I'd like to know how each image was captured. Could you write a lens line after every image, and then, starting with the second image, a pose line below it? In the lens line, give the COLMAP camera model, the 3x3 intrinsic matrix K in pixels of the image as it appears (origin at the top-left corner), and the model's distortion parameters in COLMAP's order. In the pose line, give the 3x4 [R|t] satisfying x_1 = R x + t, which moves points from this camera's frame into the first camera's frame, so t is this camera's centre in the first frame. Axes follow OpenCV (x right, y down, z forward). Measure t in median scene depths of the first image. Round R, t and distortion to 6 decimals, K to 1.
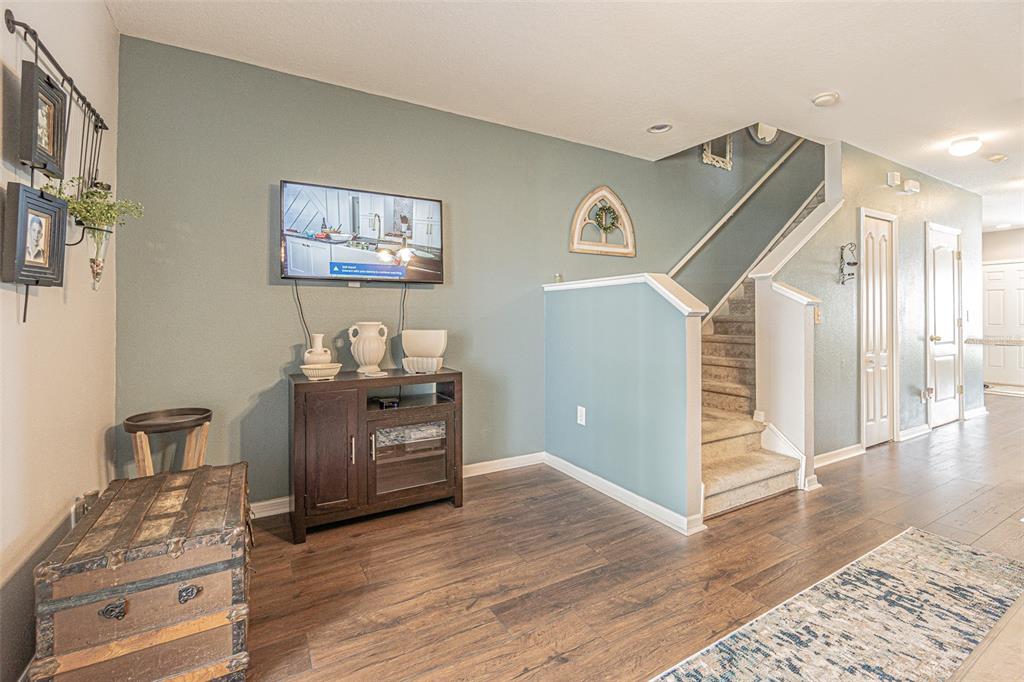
lens RADIAL K [[435.6, 0, 504.3], [0, 435.6, 313.5], [0, 0, 1]] dist [-0.003442, -0.000352]
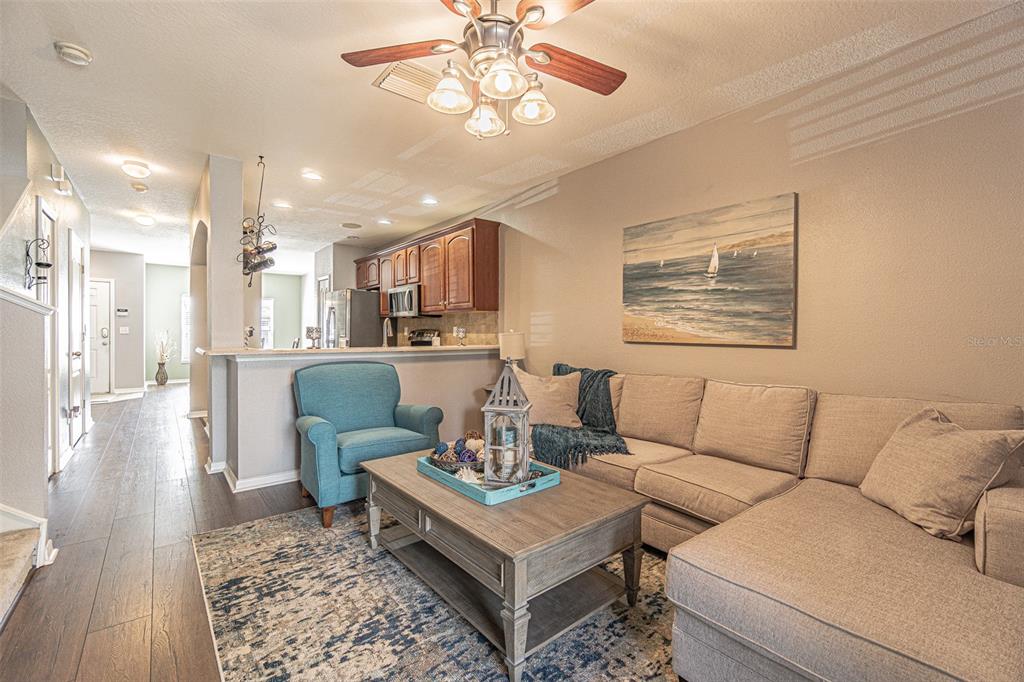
lens RADIAL K [[435.6, 0, 513.4], [0, 435.6, 338.4], [0, 0, 1]] dist [-0.003442, -0.000352]
pose [[-0.161513, -0.012541, 0.986791, -0.273537], [-0.013586, 0.999853, 0.010484, 0.002192], [-0.986777, -0.011714, -0.161659, 0.568769]]
